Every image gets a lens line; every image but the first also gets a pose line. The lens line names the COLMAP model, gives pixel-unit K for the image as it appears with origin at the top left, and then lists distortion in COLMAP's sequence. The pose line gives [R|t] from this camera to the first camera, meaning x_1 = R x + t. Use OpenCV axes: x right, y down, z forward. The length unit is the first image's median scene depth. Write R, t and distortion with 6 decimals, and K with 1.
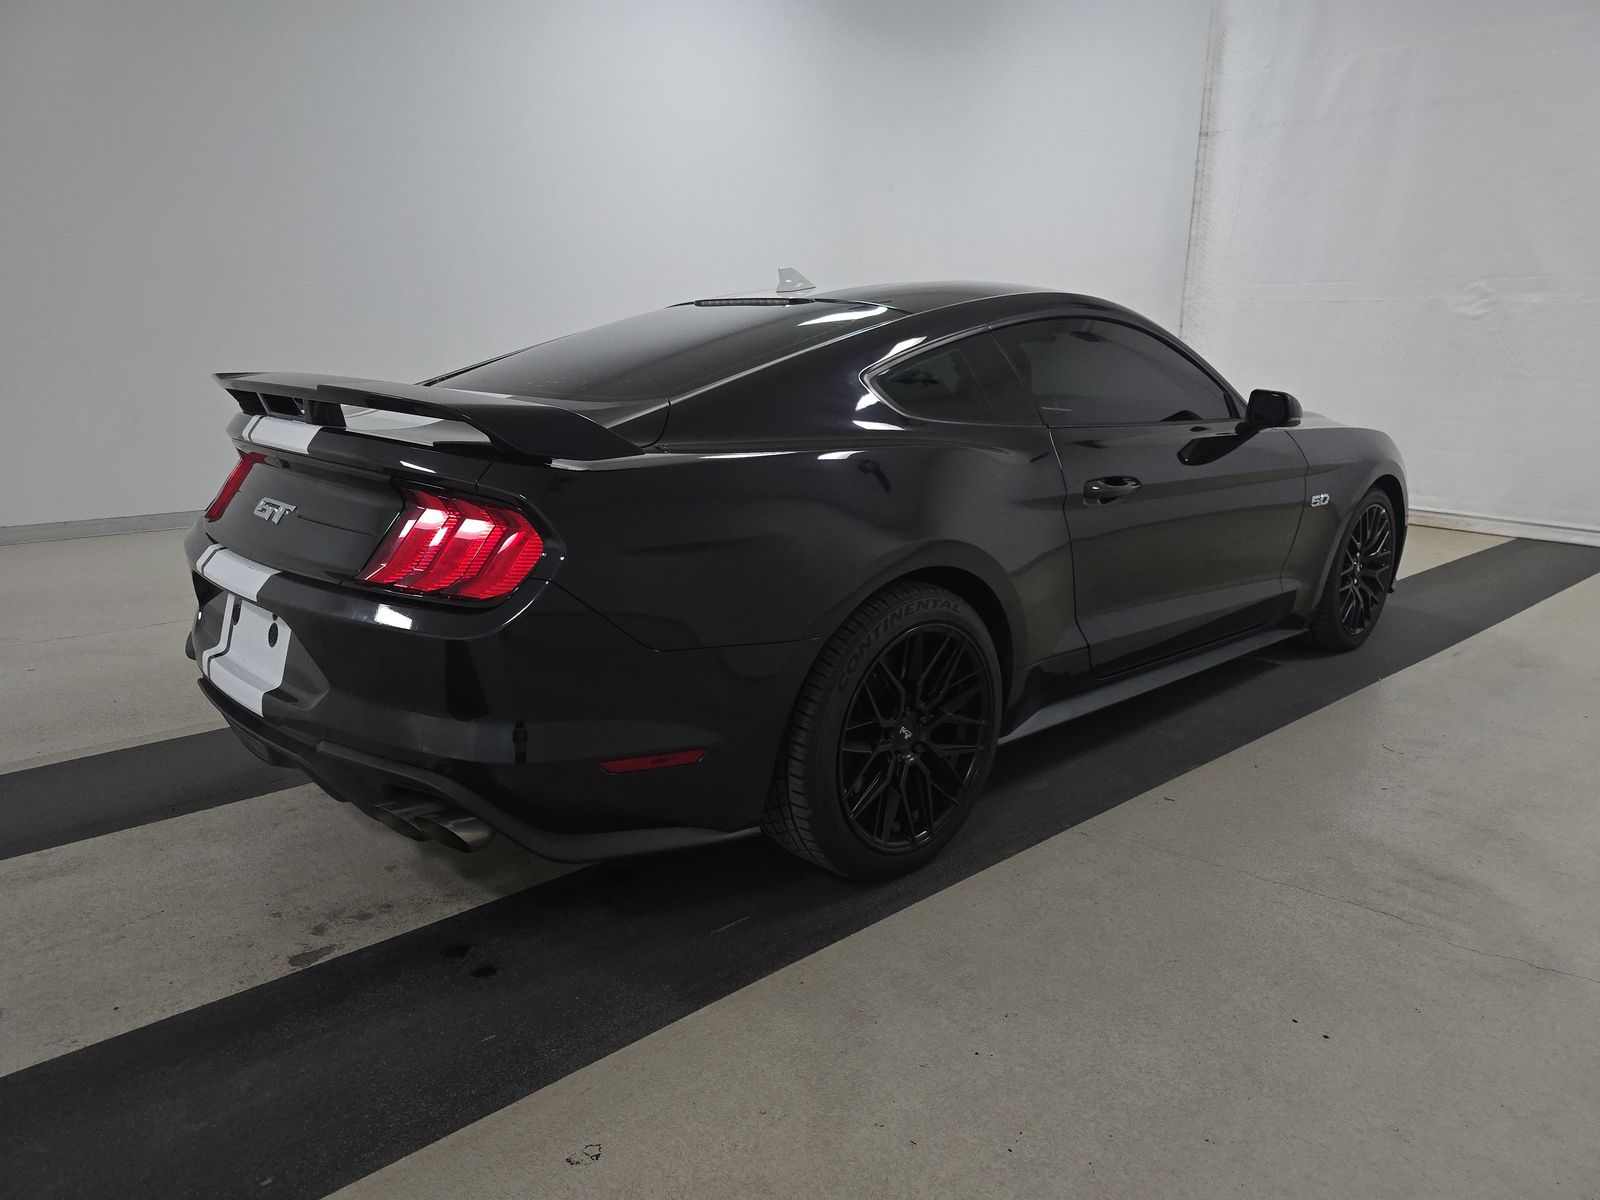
lens RADIAL K [[1079.3, 0, 808.6], [0, 1079.3, 603.1], [0, 0, 1]] dist [0.044786, -0.034382]
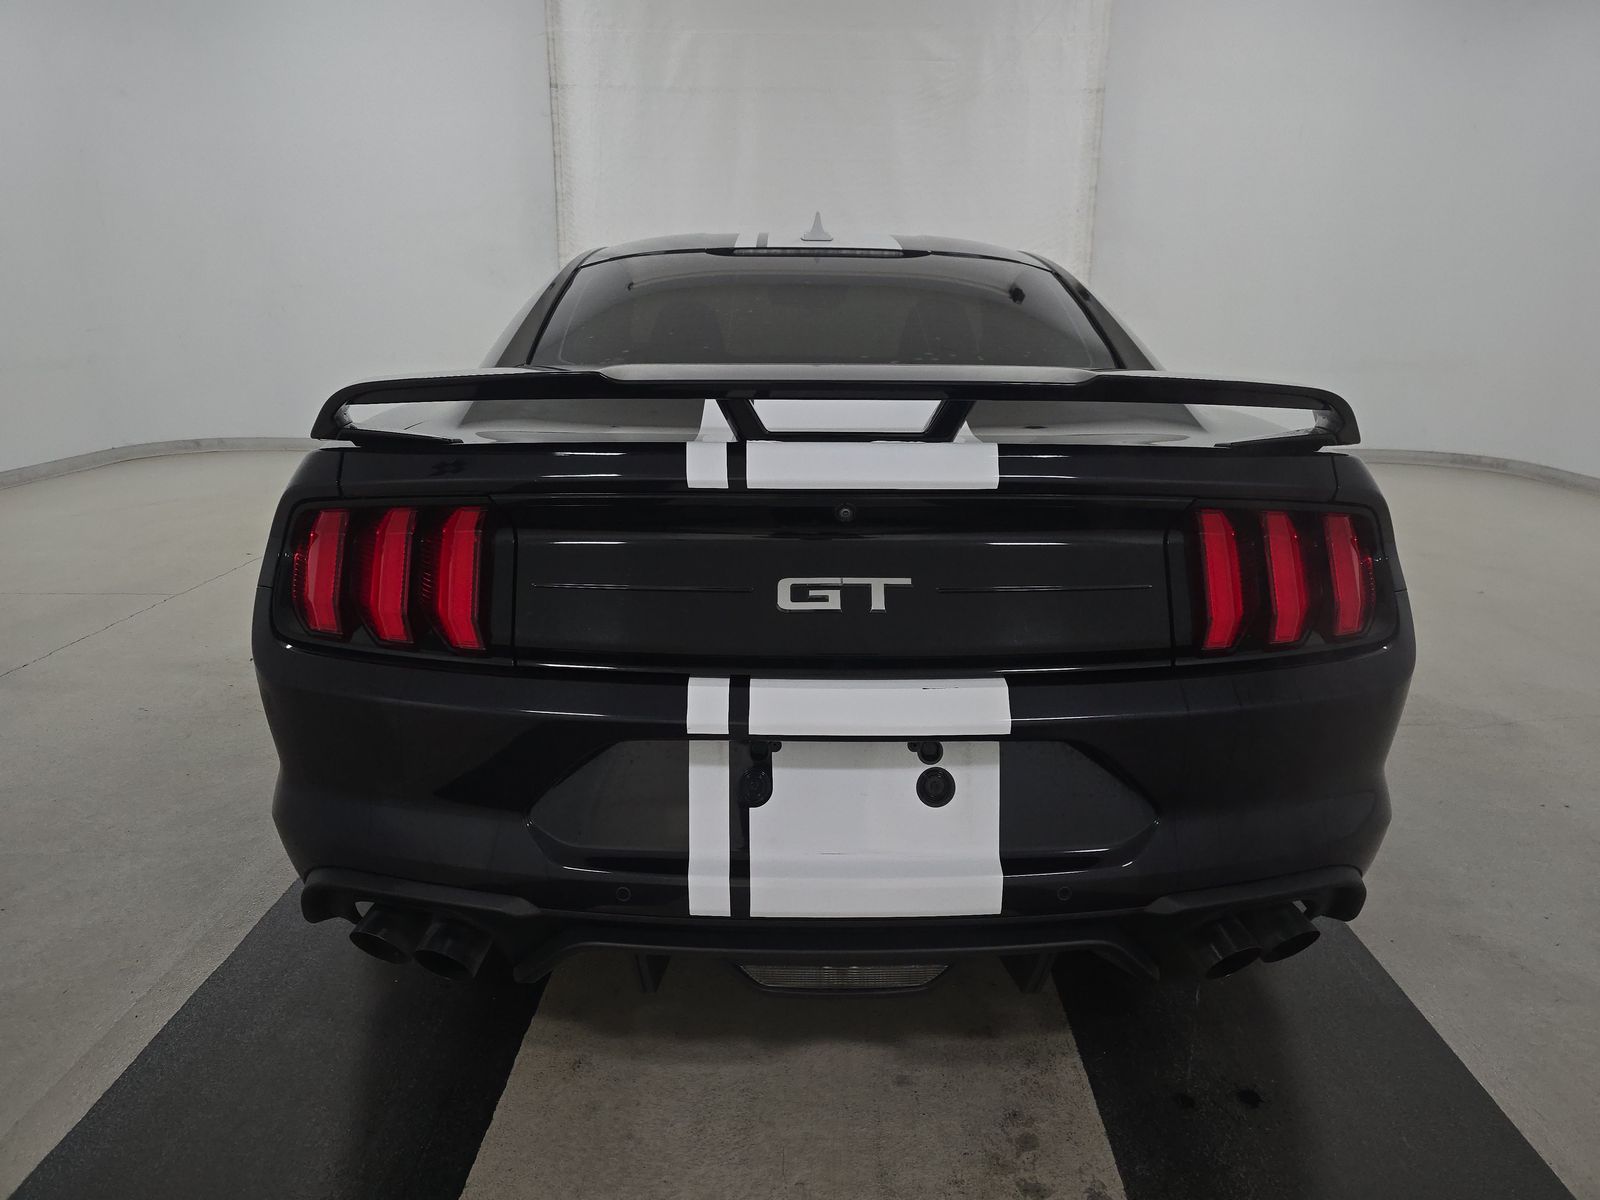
lens RADIAL K [[1079.3, 0, 808.6], [0, 1079.3, 603.1], [0, 0, 1]] dist [0.044786, -0.034382]
pose [[0.673366, -0.201149, 0.711419, -0.314403], [0.174345, 0.978340, 0.111600, -0.050641], [-0.718458, 0.048885, 0.693850, 0.204577]]
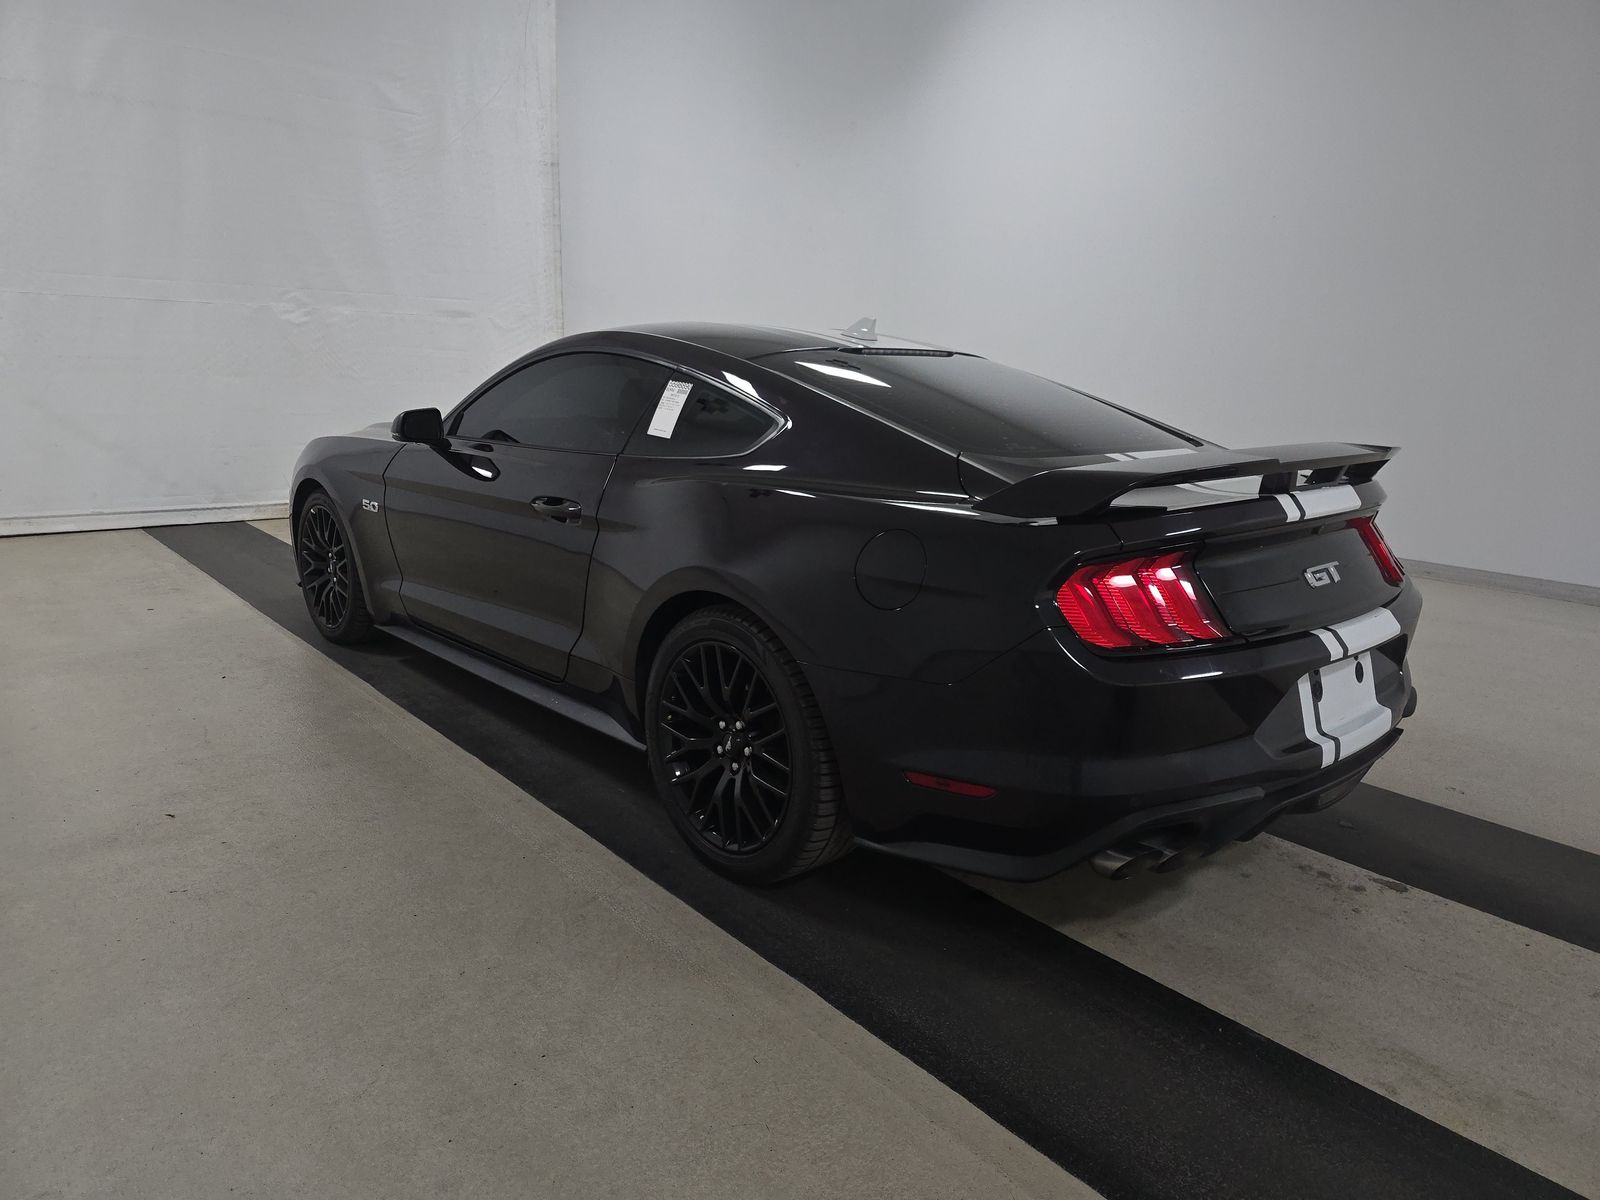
lens RADIAL K [[1079.3, 0, 808.6], [0, 1079.3, 603.1], [0, 0, 1]] dist [0.044786, -0.034382]
pose [[0.006939, -0.235470, 0.971857, -0.522365], [0.207229, 0.951121, 0.228967, -0.138337], [-0.978268, 0.199808, 0.055396, 0.489224]]
